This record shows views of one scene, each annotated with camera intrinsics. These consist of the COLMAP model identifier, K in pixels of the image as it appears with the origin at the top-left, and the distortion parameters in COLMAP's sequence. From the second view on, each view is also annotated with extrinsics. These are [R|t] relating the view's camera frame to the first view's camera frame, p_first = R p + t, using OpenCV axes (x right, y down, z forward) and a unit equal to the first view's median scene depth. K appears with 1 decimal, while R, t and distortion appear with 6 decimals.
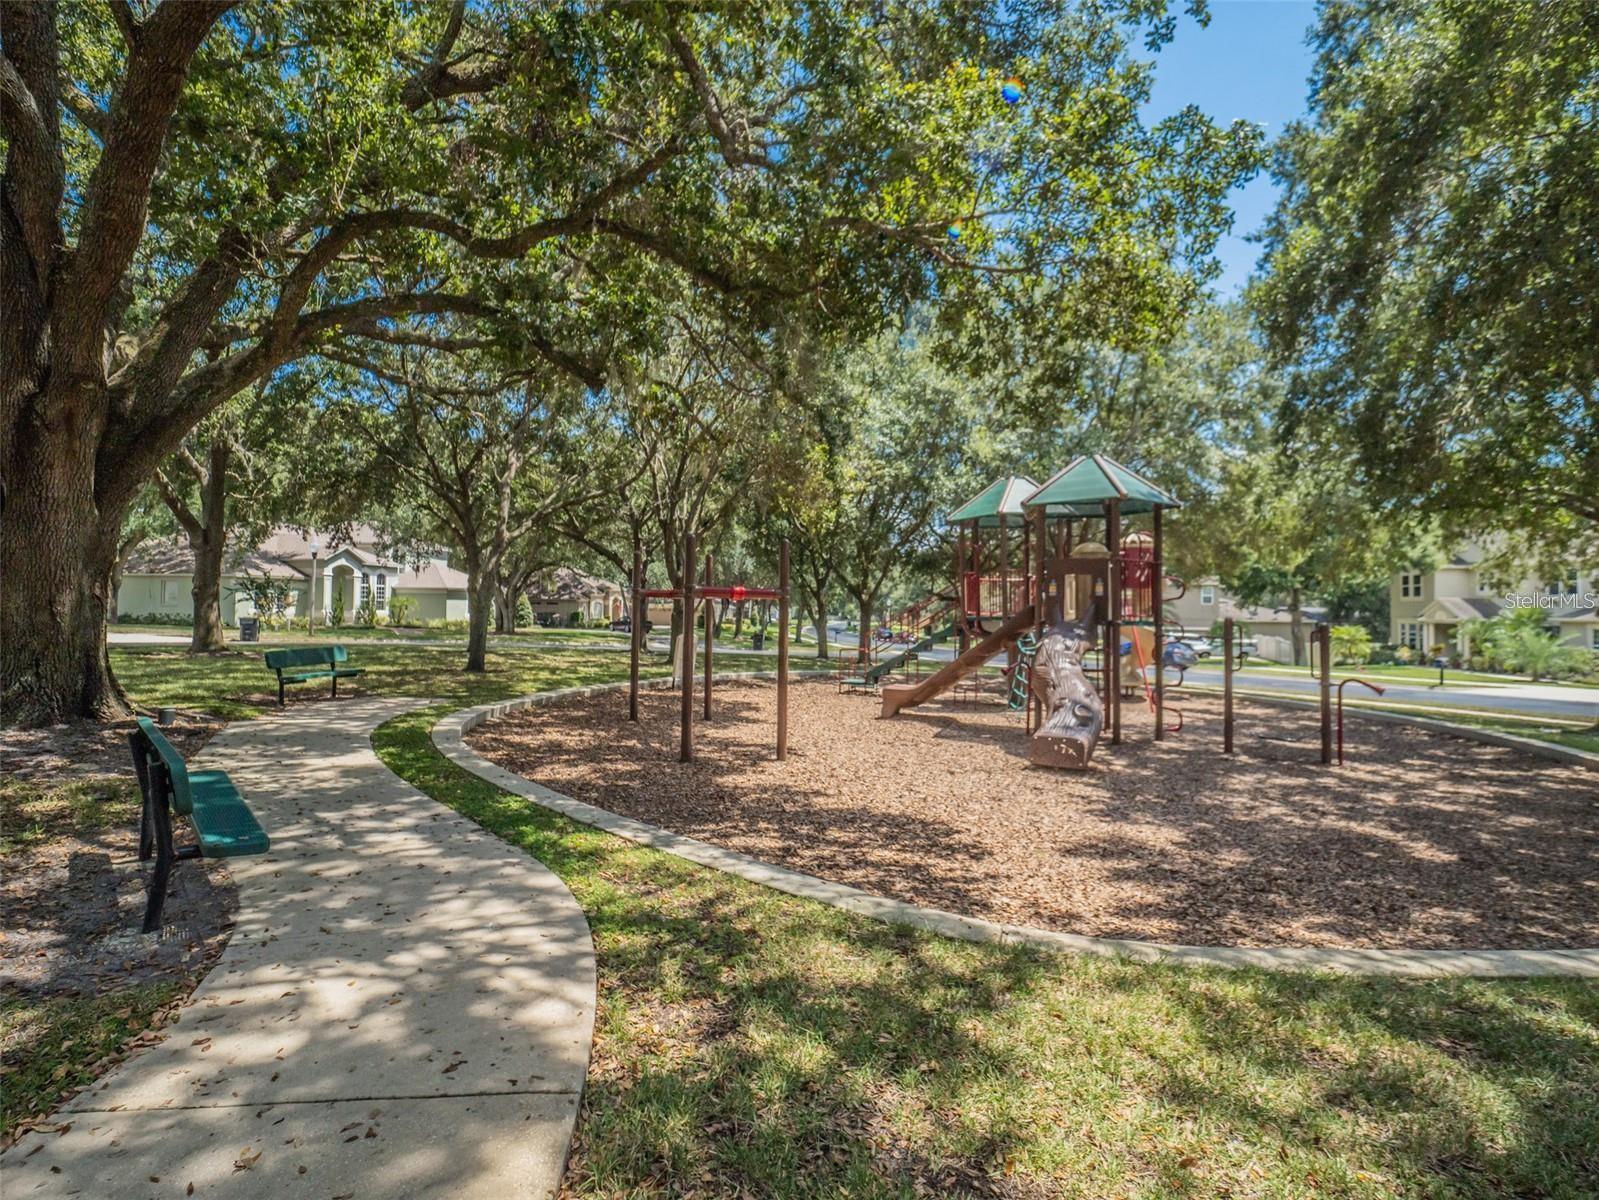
lens RADIAL K [[751.0, 0, 799.5], [0, 751.0, 600.0], [0, 0, 1]] dist [-0.000327, -0.000011]
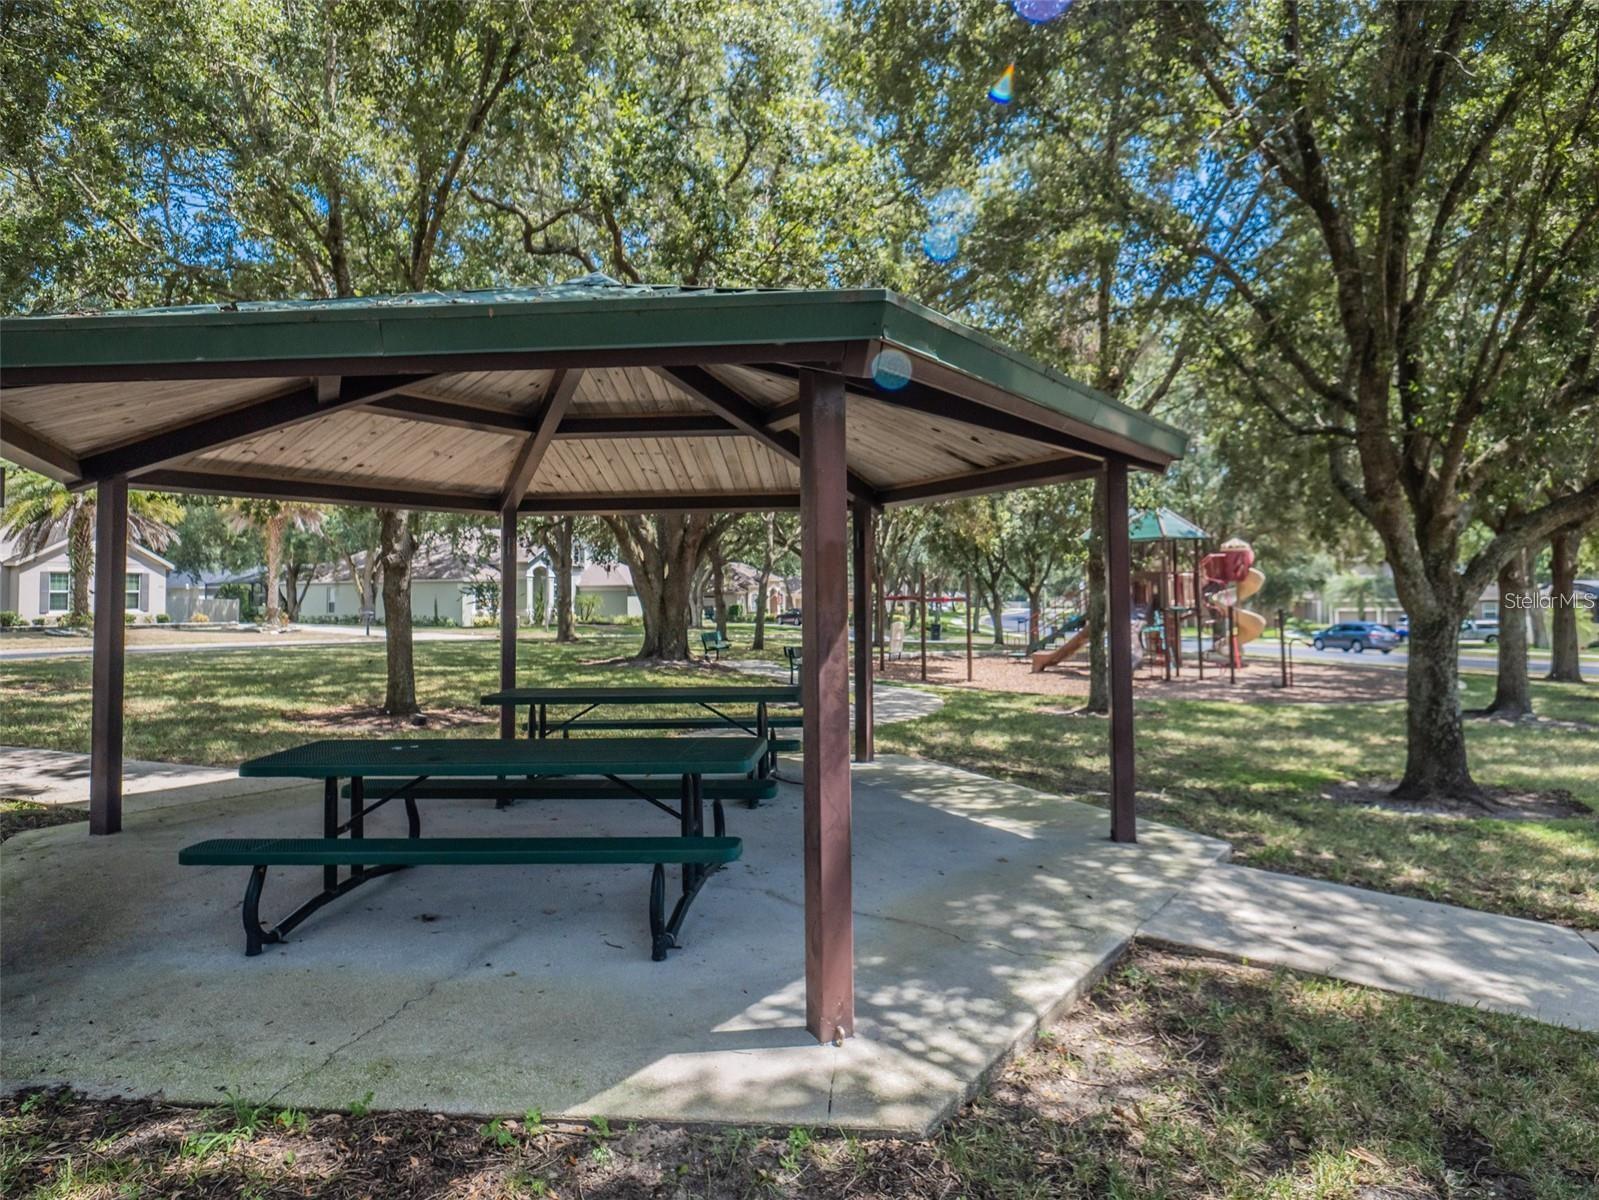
lens RADIAL K [[1022.7, 0, 798.2], [0, 1022.7, 544.3], [0, 0, 1]] dist [0.001650, 0.000160]
pose [[0.985550, -0.031448, -0.166438, -0.004098], [0.025544, 0.998970, -0.037493, -0.018354], [0.167445, 0.032700, 0.985339, -0.472201]]
